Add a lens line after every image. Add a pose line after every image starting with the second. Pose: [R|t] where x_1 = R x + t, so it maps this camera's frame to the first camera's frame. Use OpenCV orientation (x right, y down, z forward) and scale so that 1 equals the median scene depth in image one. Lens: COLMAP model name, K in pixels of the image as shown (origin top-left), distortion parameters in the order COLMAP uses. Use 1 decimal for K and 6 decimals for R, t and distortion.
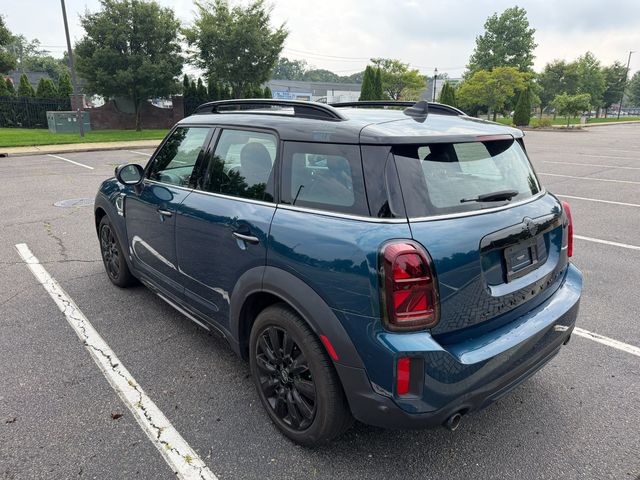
lens RADIAL K [[458.8, 0, 320.8], [0, 458.8, 239.1], [0, 0, 1]] dist [-0.008827, 0.000247]
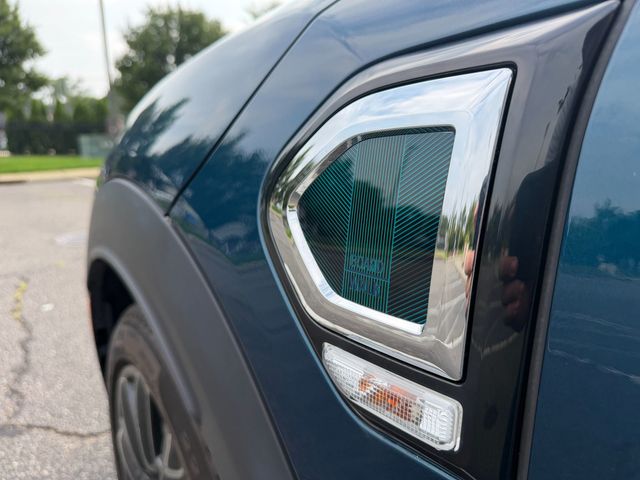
lens RADIAL K [[458.8, 0, 317.6], [0, 458.8, 239.7], [0, 0, 1]] dist [-0.008827, 0.000247]
pose [[0.997556, 0.004486, -0.069722, -0.099620], [-0.010158, 0.996645, -0.081211, -0.016004], [0.069124, 0.081721, 0.994255, 0.211181]]
